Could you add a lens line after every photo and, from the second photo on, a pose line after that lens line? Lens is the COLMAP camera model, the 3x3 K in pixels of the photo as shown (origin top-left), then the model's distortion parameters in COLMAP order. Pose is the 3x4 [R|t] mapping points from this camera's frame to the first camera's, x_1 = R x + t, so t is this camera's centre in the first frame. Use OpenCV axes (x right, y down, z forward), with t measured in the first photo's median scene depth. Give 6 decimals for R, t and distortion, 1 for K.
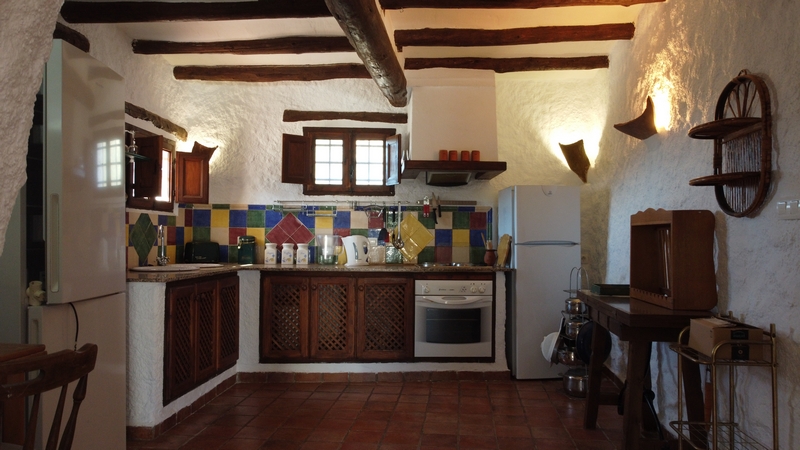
lens RADIAL K [[604.5, 0, 400.0], [0, 604.5, 225.0], [0, 0, 1]] dist [-0.000794, -0.002816]
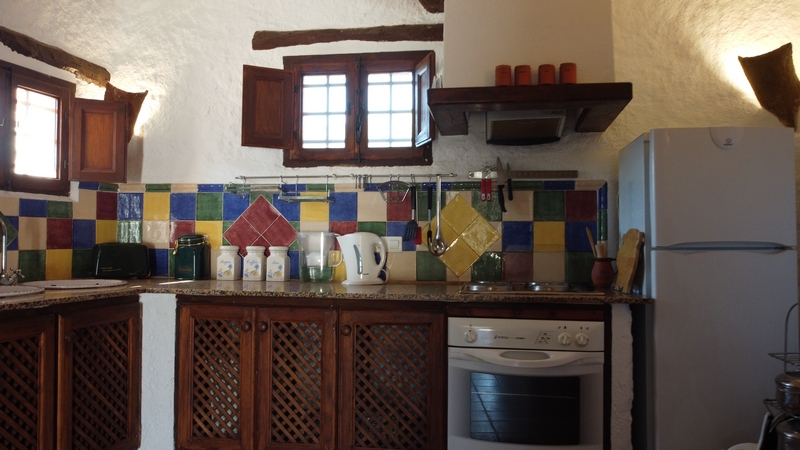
lens RADIAL K [[604.5, 0, 400.0], [0, 604.5, 225.0], [0, 0, 1]] dist [-0.000794, -0.002816]
pose [[0.979400, -0.005889, -0.201842, 0.080239], [0.005383, 0.999981, -0.003060, 0.011689], [0.201856, 0.001910, 0.979413, 0.430589]]
